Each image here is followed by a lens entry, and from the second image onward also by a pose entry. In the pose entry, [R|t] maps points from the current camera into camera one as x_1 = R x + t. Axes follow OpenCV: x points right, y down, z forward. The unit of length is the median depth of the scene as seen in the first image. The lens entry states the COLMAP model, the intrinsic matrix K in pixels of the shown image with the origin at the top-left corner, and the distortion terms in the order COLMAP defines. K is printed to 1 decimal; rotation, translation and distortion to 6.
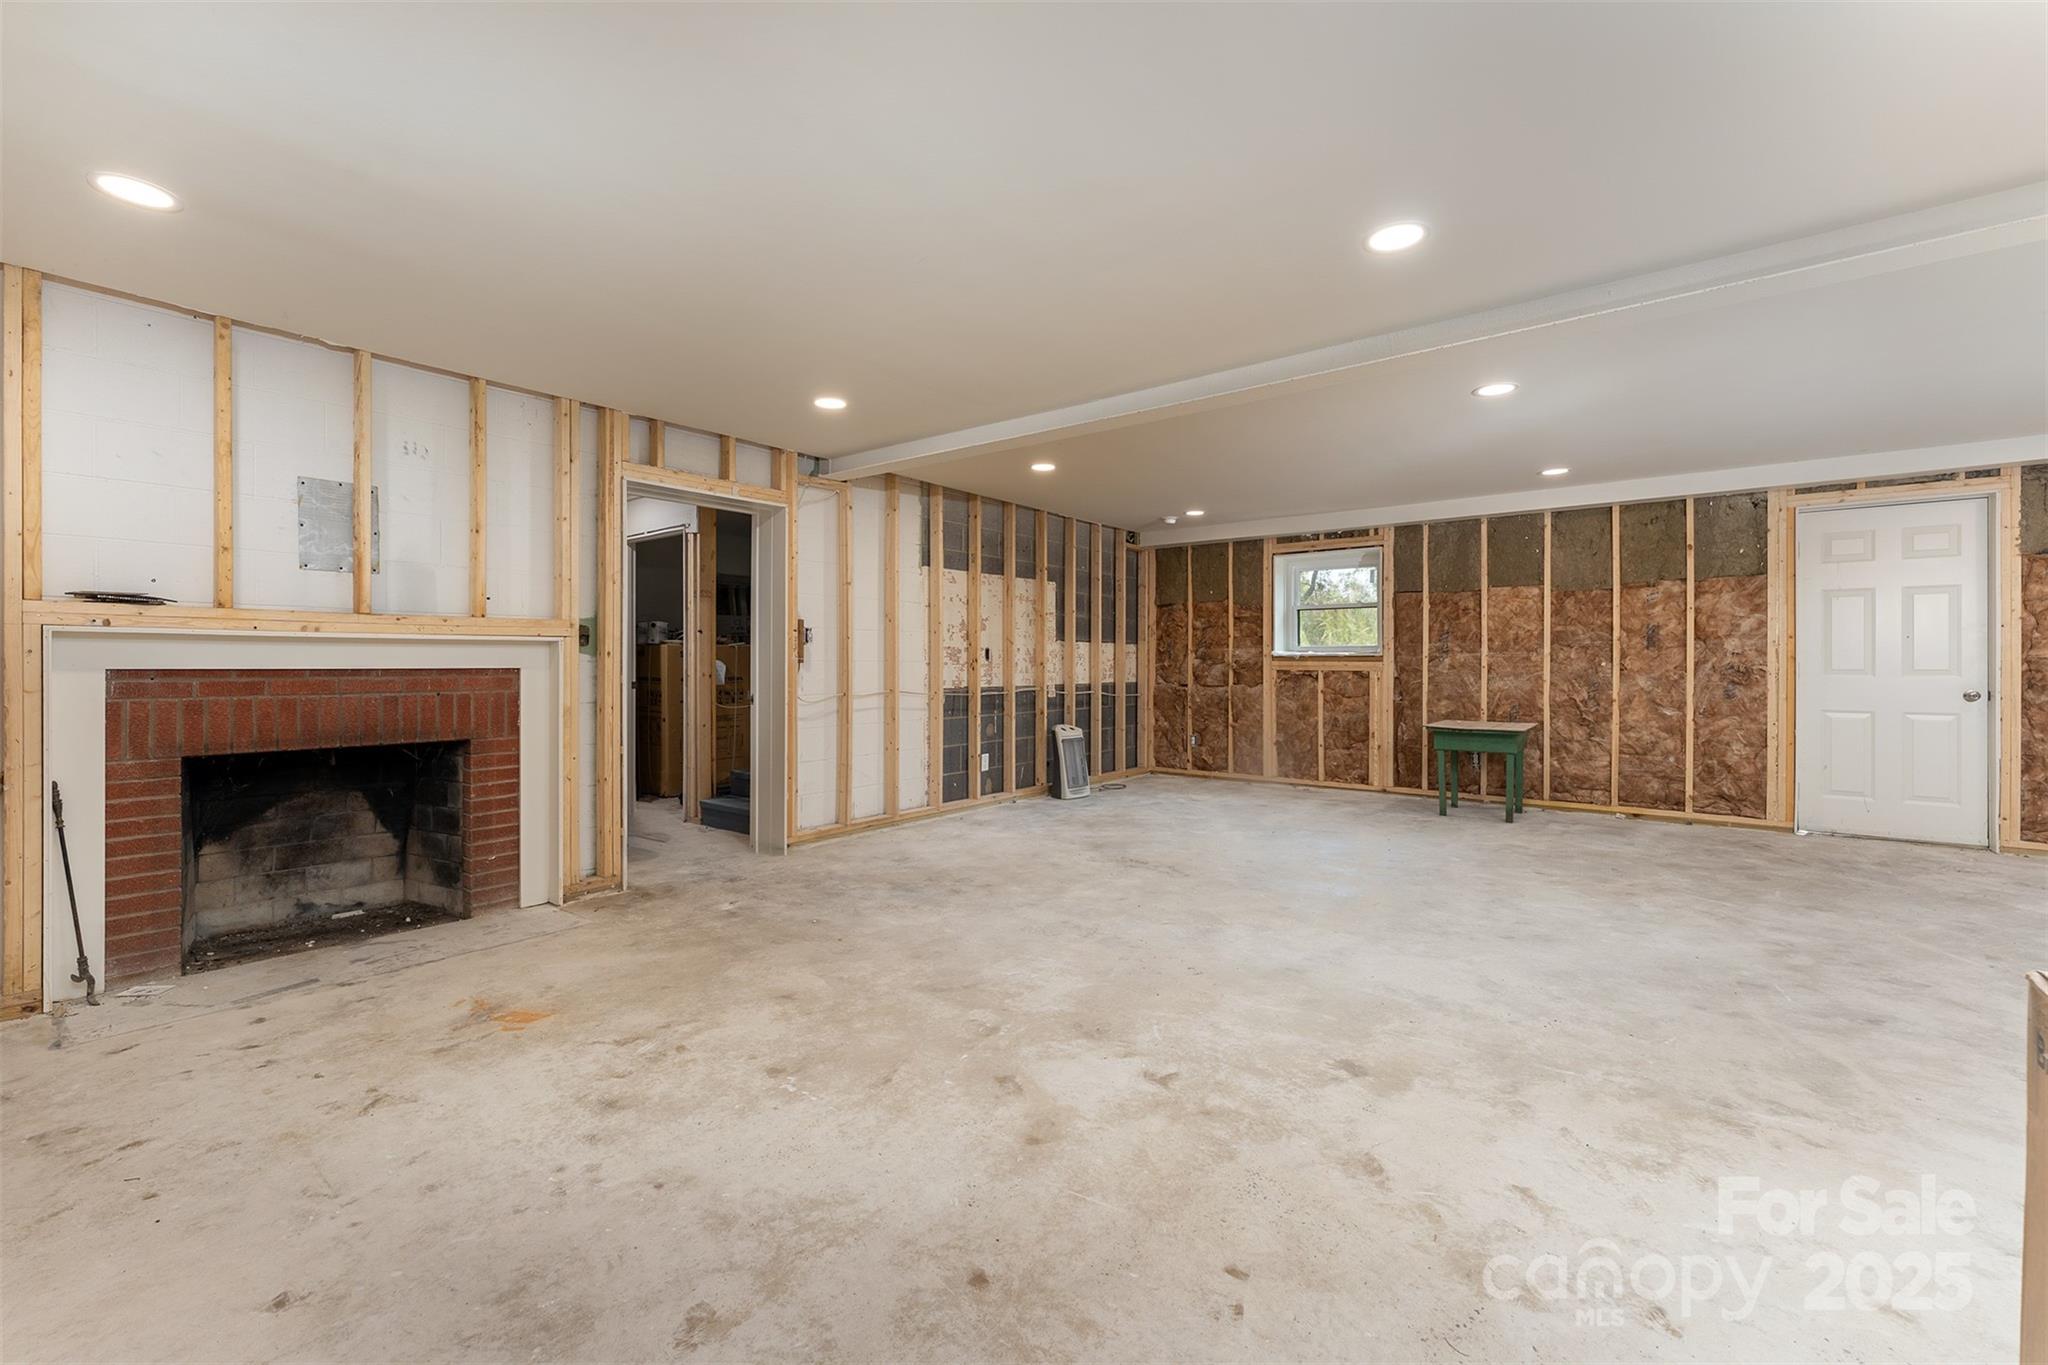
lens RADIAL K [[844.4, 0, 1025.9], [0, 844.4, 665.3], [0, 0, 1]] dist [-0.003830, 0.000645]
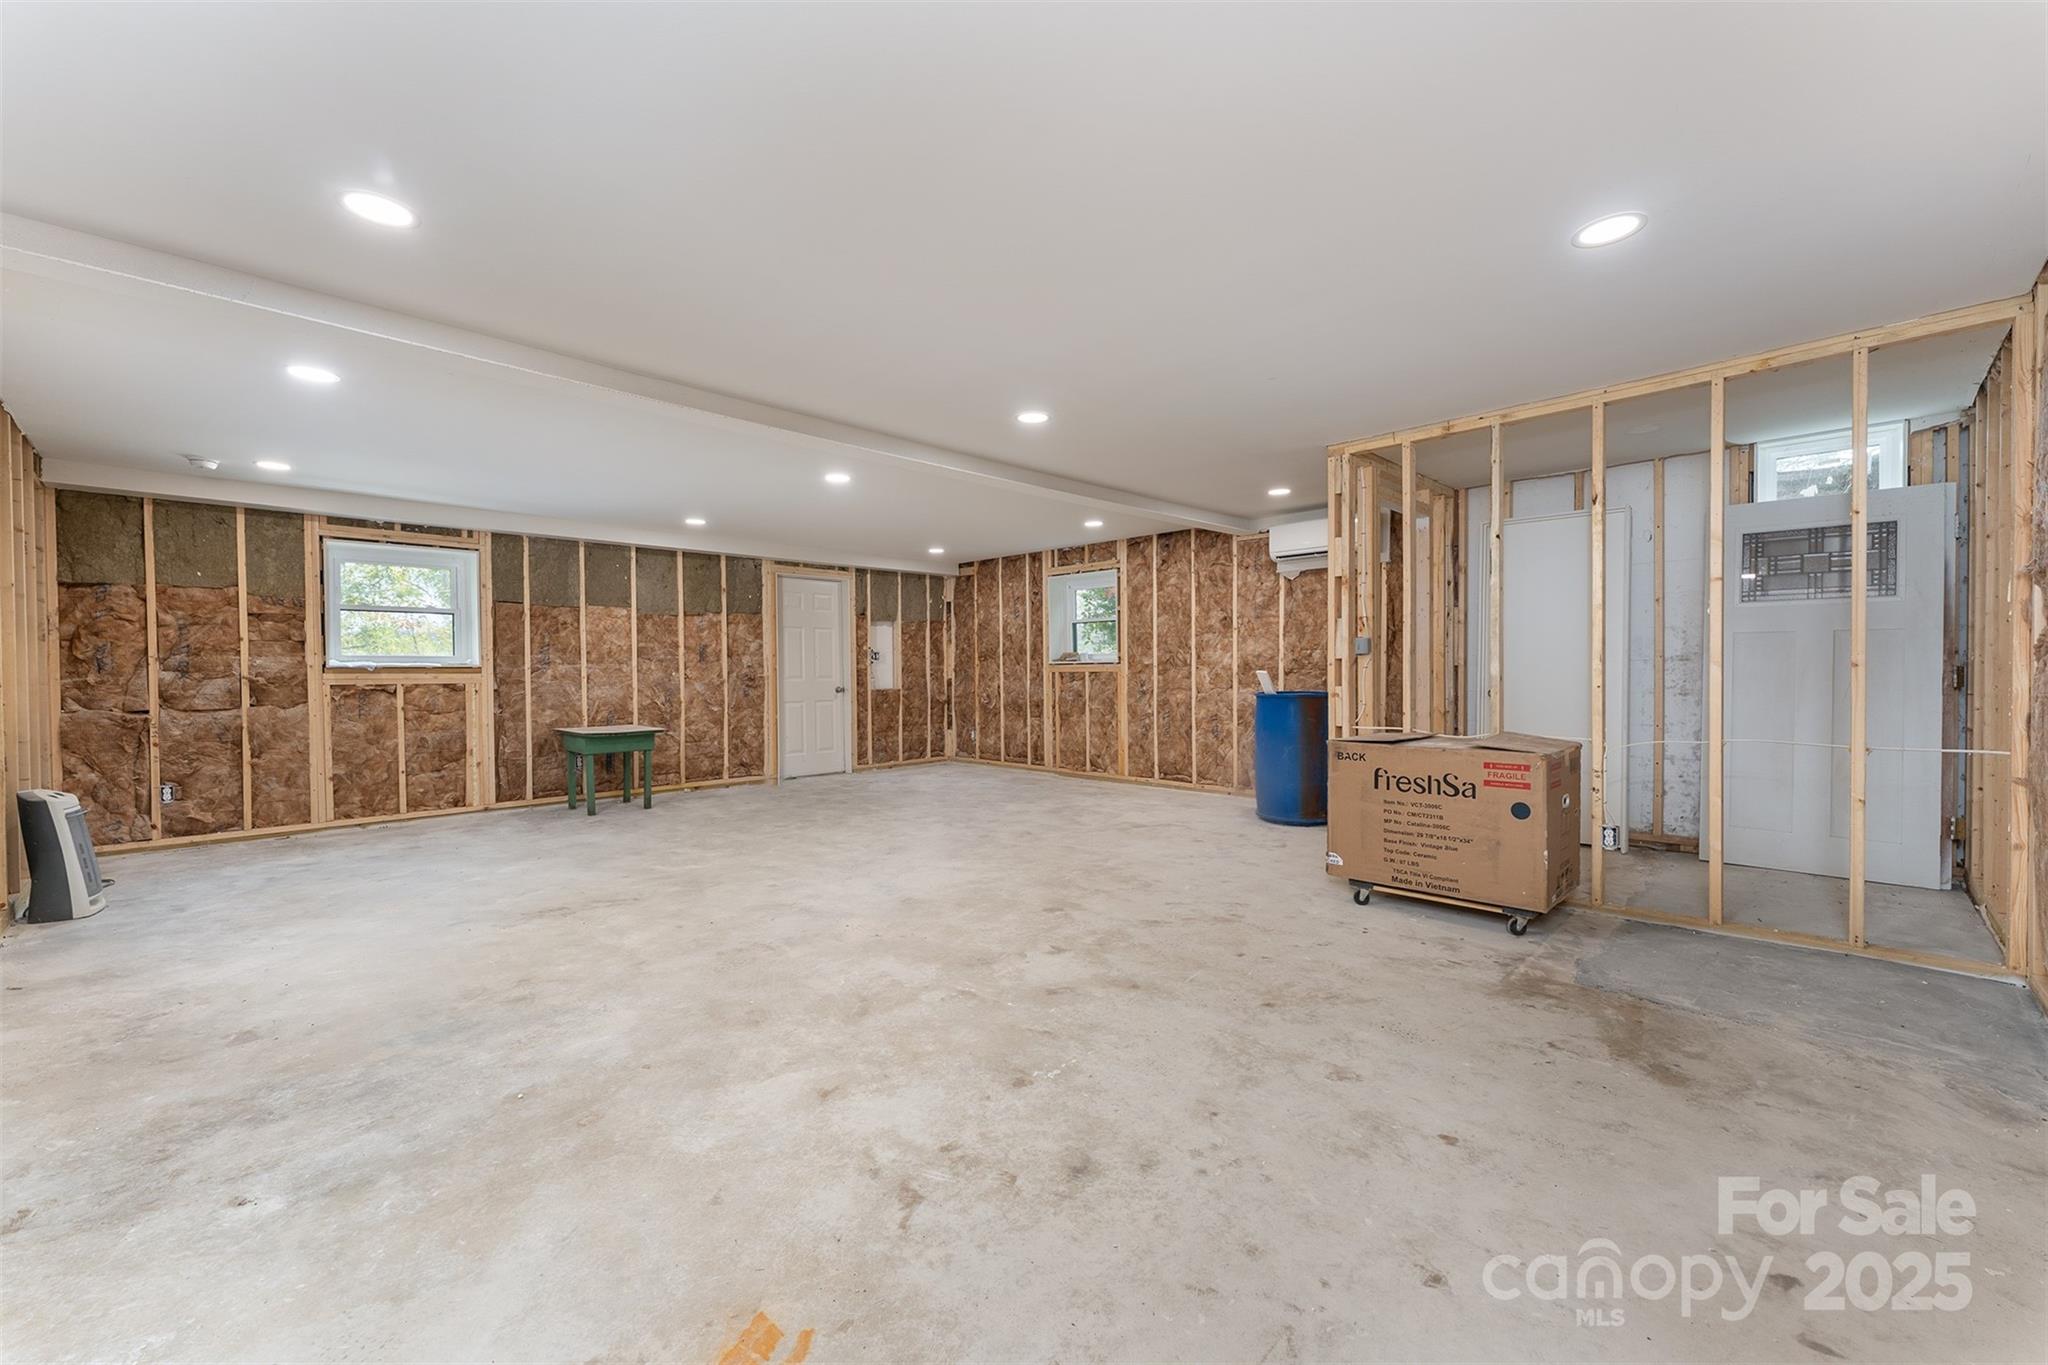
lens RADIAL K [[803.8, 0, 1027.7], [0, 803.8, 683.2], [0, 0, 1]] dist [0.001014, 0.000070]
pose [[0.106648, -0.016956, 0.994152, -0.495488], [0.011607, 0.999808, 0.015808, -0.000576], [-0.994229, 0.009853, 0.106824, 0.358518]]
